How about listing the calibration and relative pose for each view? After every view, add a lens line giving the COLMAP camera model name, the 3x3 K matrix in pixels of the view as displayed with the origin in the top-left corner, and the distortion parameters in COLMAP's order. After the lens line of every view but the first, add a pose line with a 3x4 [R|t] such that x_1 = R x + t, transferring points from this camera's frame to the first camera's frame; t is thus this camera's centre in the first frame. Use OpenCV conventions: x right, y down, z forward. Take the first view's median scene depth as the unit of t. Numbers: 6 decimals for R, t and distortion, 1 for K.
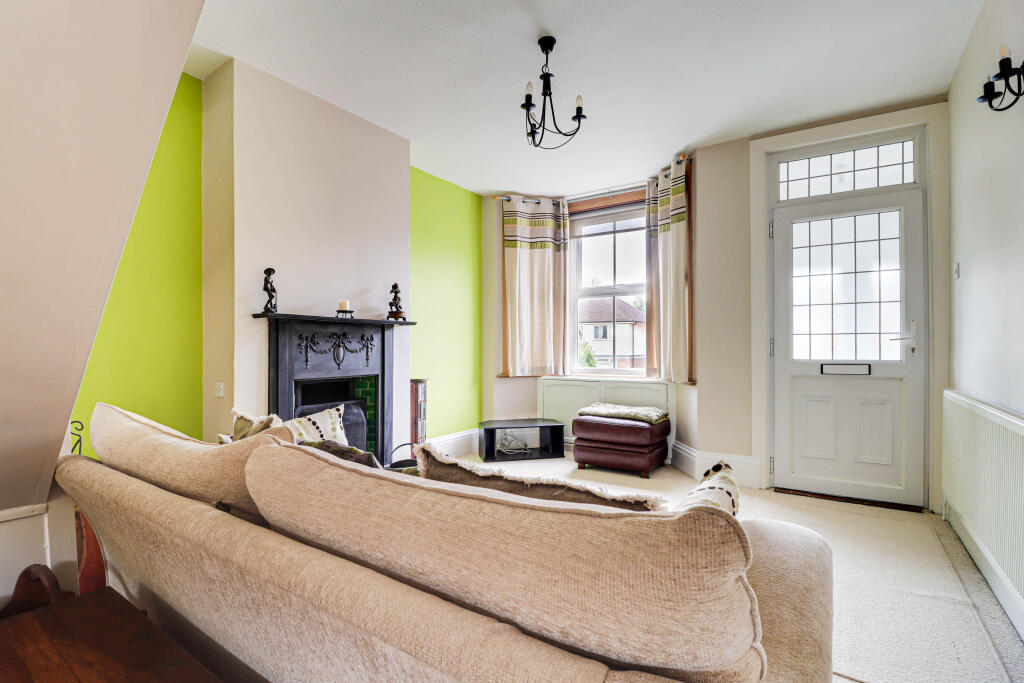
lens RADIAL K [[489.2, 0, 511.2], [0, 489.2, 345.5], [0, 0, 1]] dist [-0.005757, -0.002213]
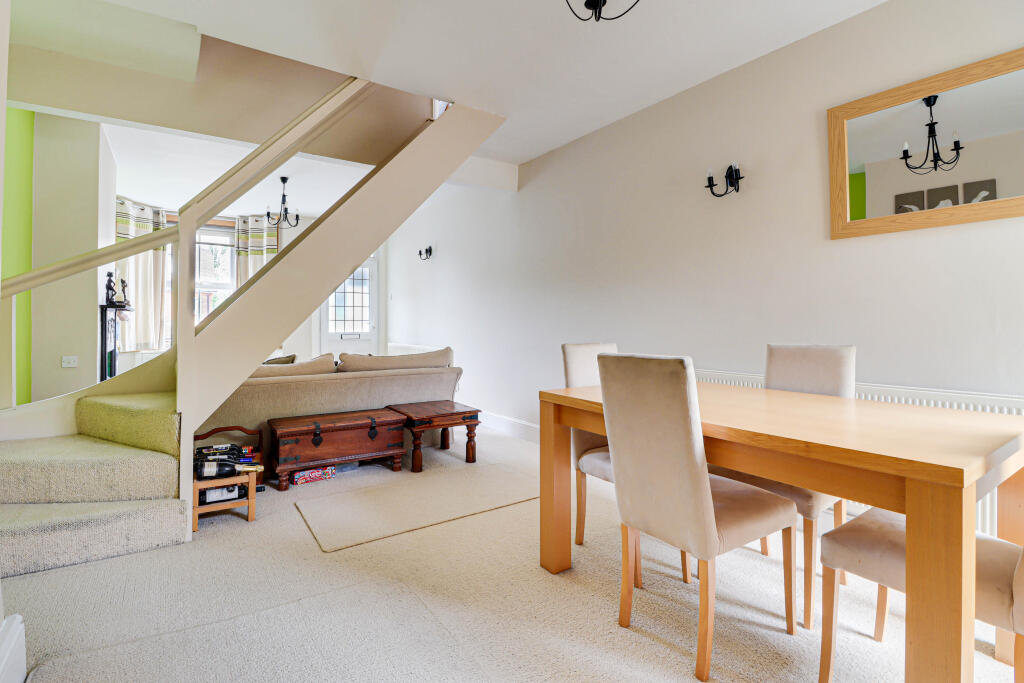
lens RADIAL K [[489.2, 0, 498.7], [0, 489.2, 322.3], [0, 0, 1]] dist [-0.005757, -0.002213]
pose [[0.372956, 0.005697, 0.927831, -0.751028], [-0.005582, 0.999977, -0.003896, -0.009738], [-0.927832, -0.003726, 0.372980, -0.283520]]
